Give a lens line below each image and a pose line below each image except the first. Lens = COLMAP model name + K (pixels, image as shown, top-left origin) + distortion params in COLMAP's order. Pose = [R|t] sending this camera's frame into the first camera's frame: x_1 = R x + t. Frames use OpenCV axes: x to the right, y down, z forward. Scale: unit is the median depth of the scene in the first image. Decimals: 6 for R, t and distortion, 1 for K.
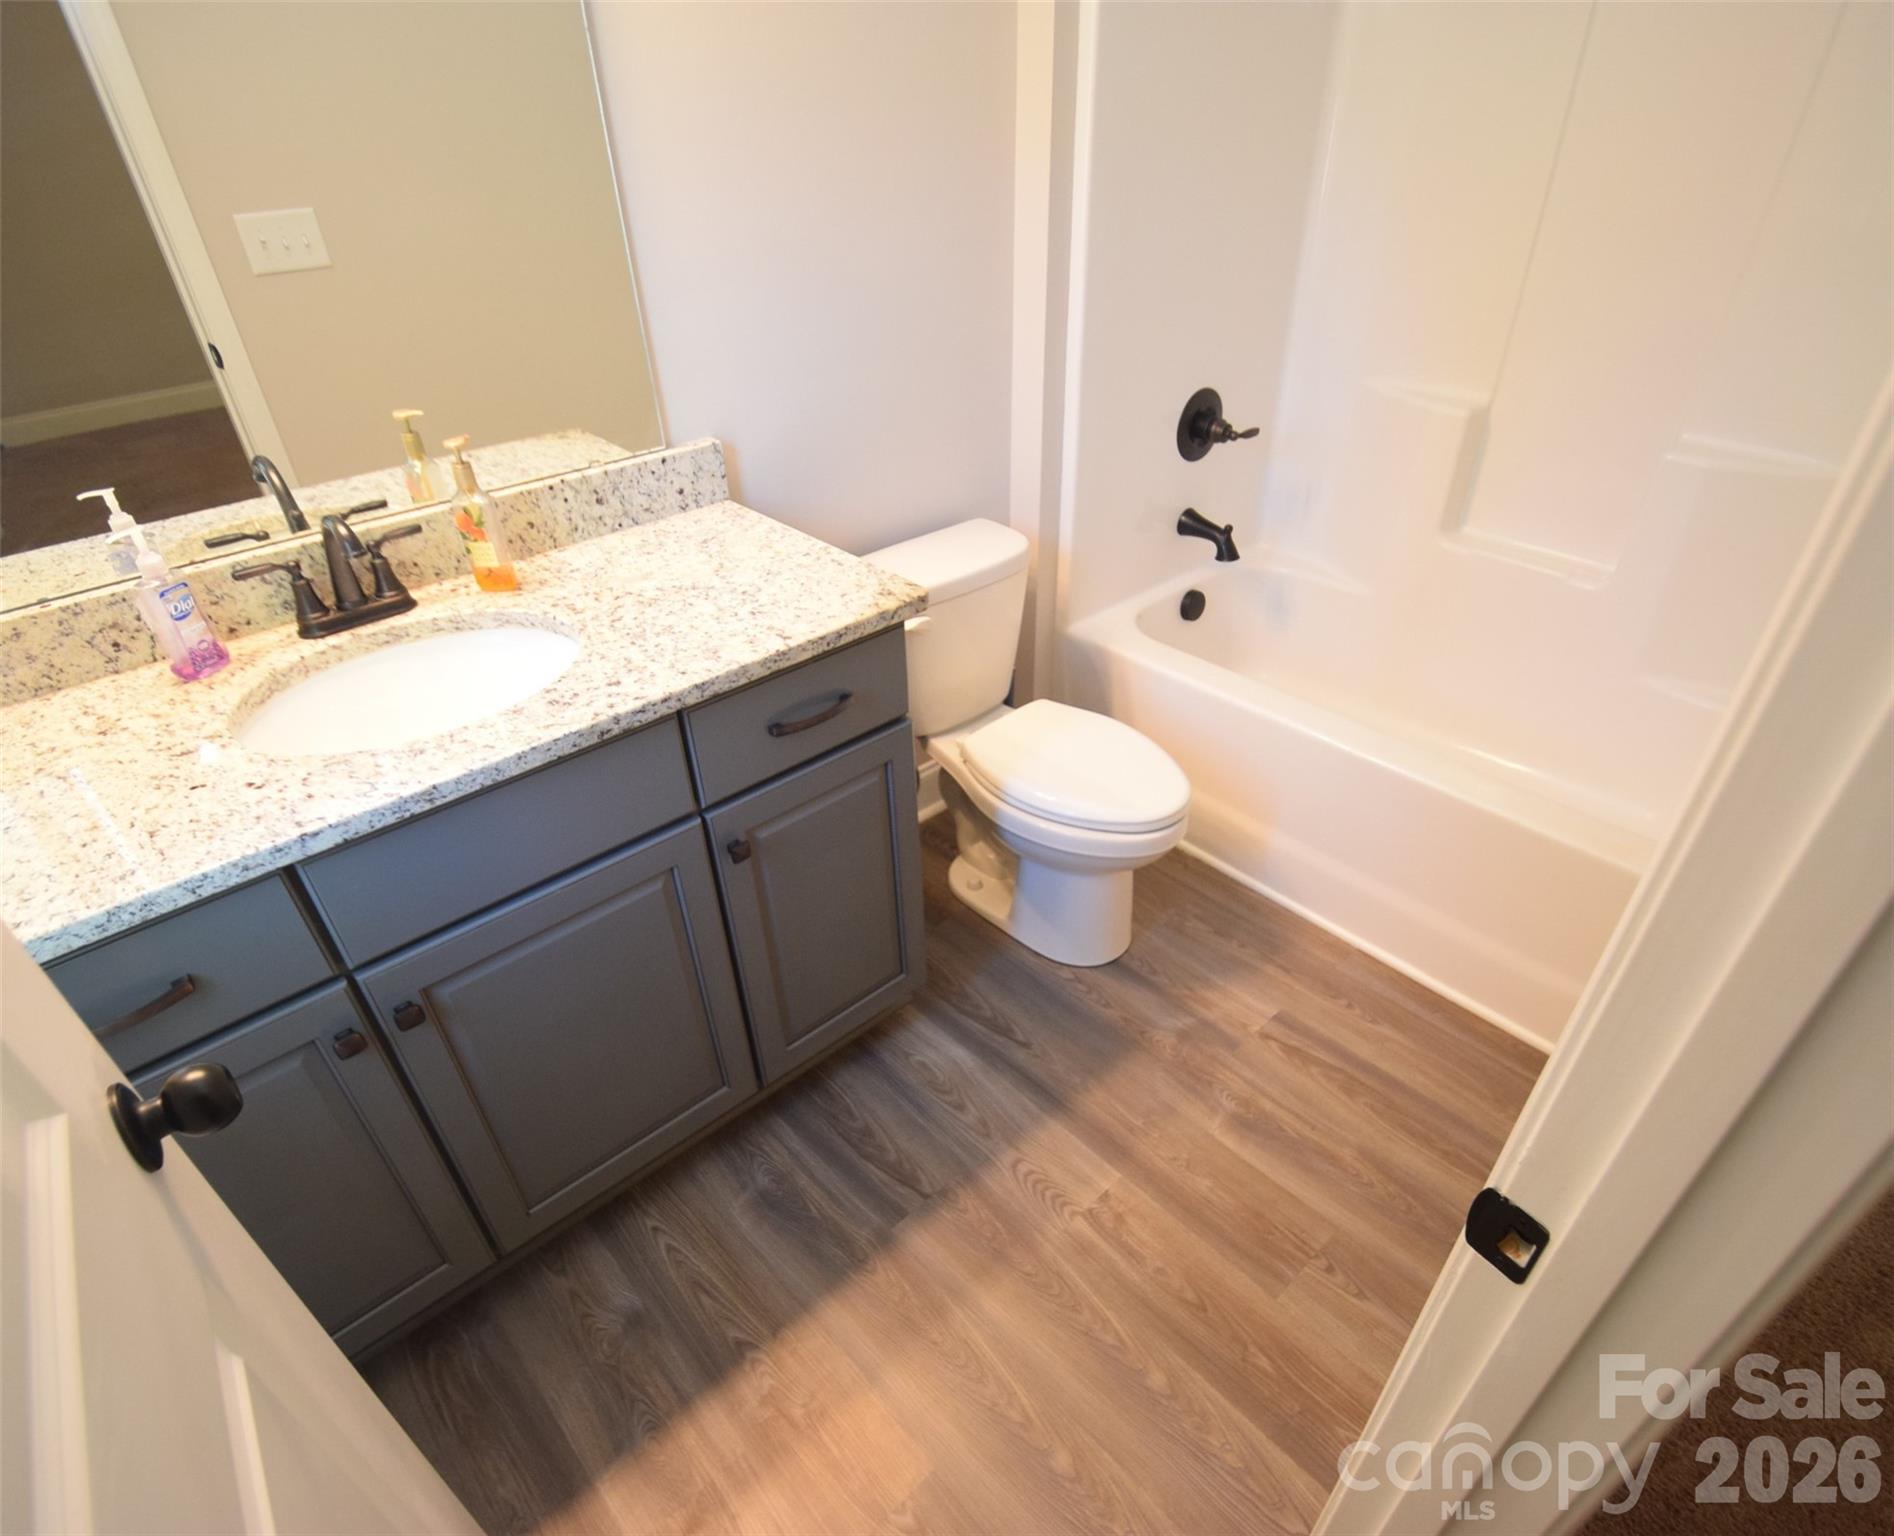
lens RADIAL K [[1028.1, 0, 943.8], [0, 1028.1, 804.6], [0, 0, 1]] dist [0.005345, -0.008074]
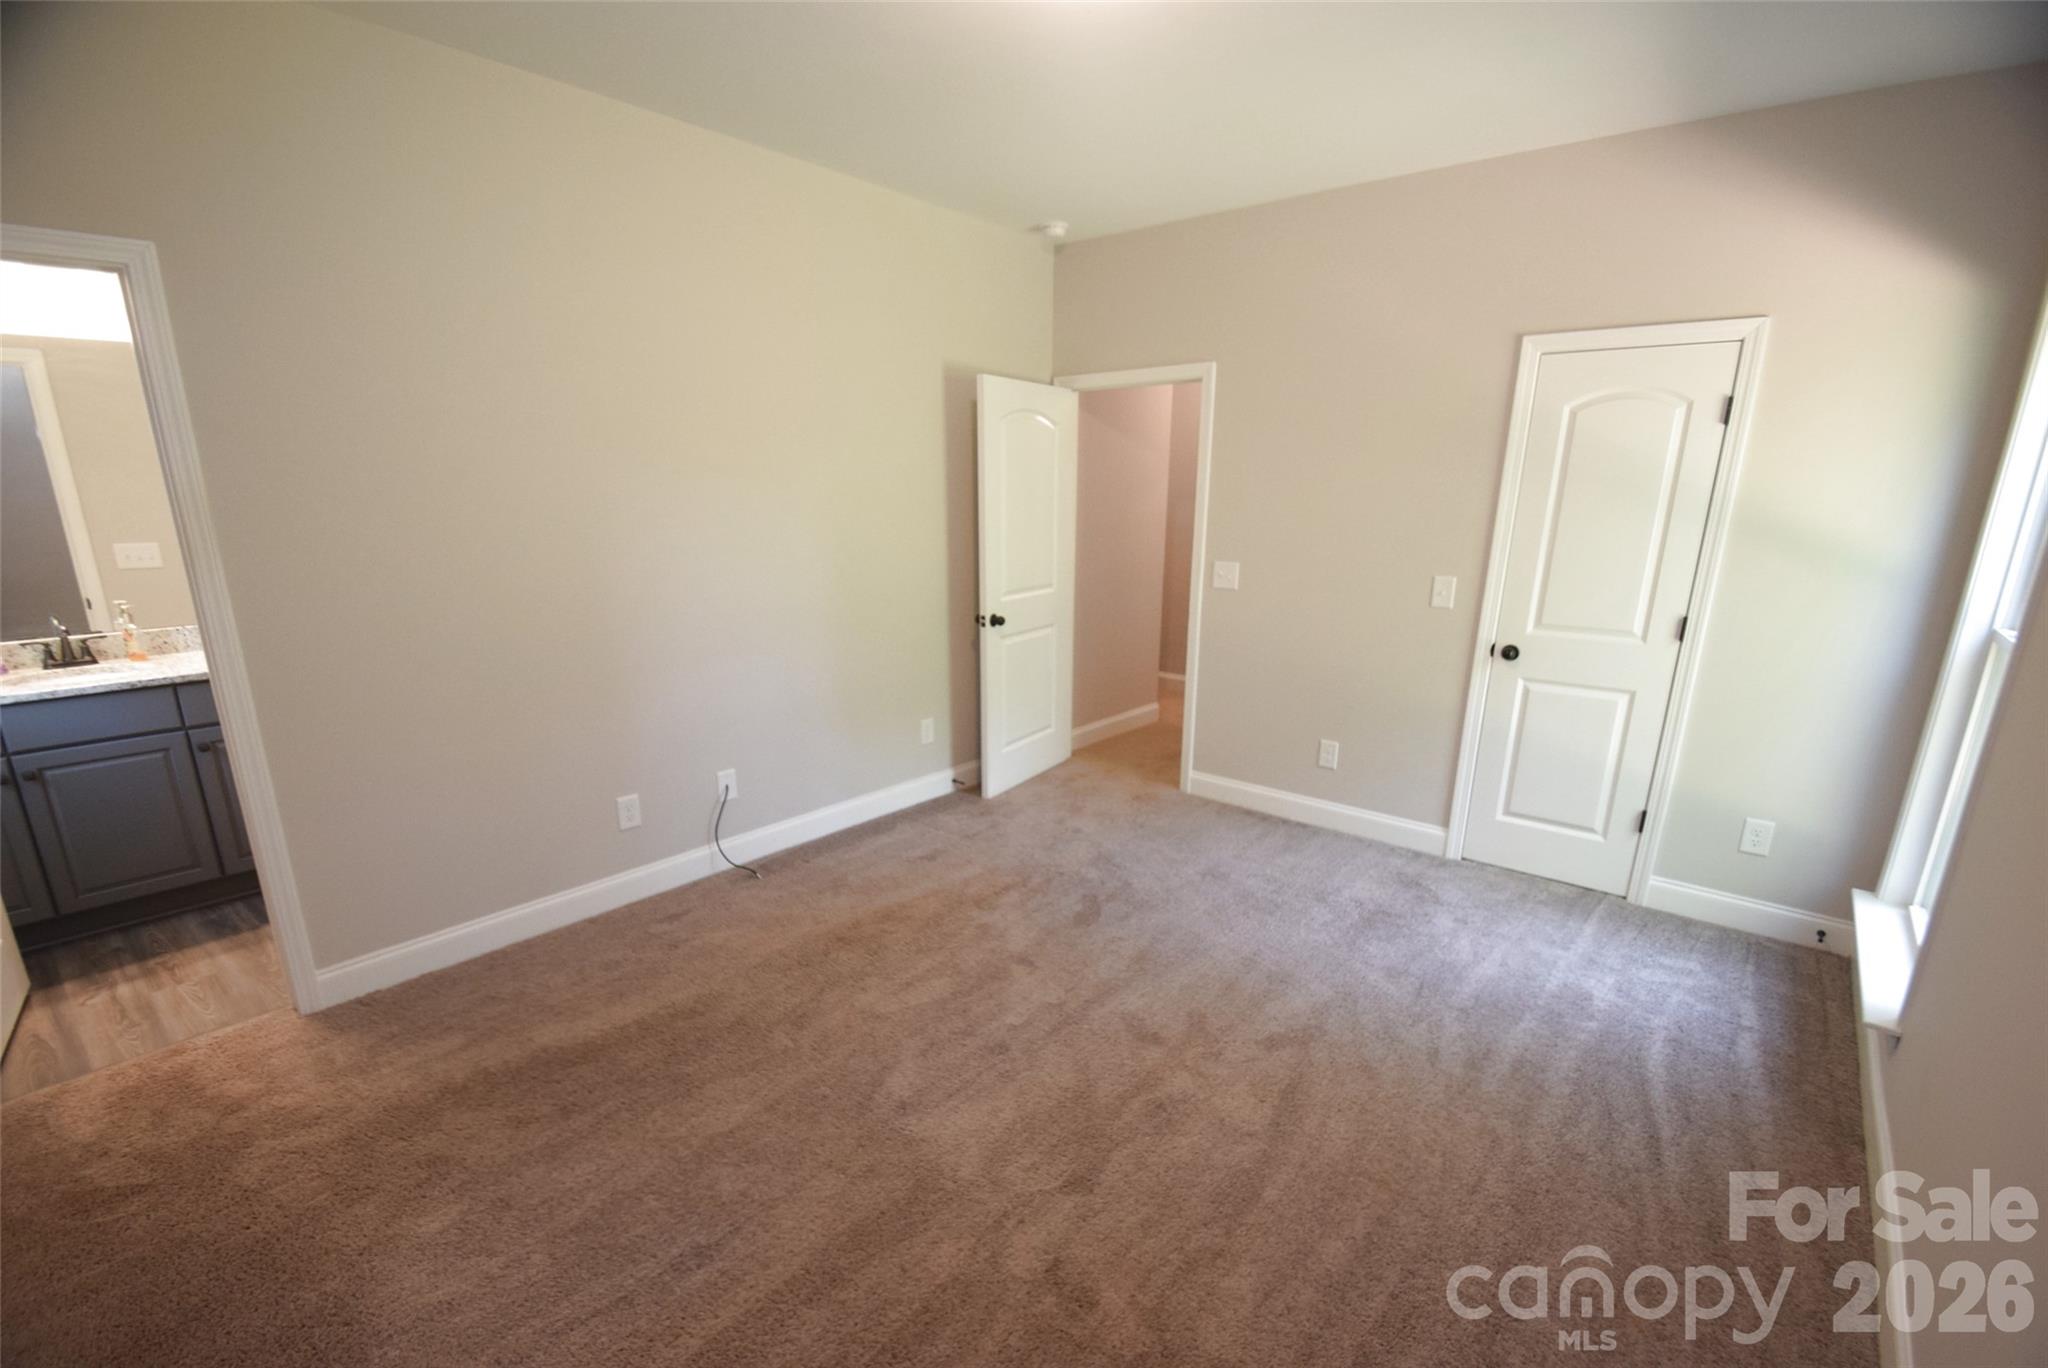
lens RADIAL K [[898.1, 0, 1007.9], [0, 898.1, 692.2], [0, 0, 1]] dist [0.011743, -0.009925]
pose [[0.991198, -0.012643, 0.131780, 1.560222], [0.061601, 0.925143, -0.374587, 0.918072], [-0.117179, 0.379408, 0.917779, -1.436422]]
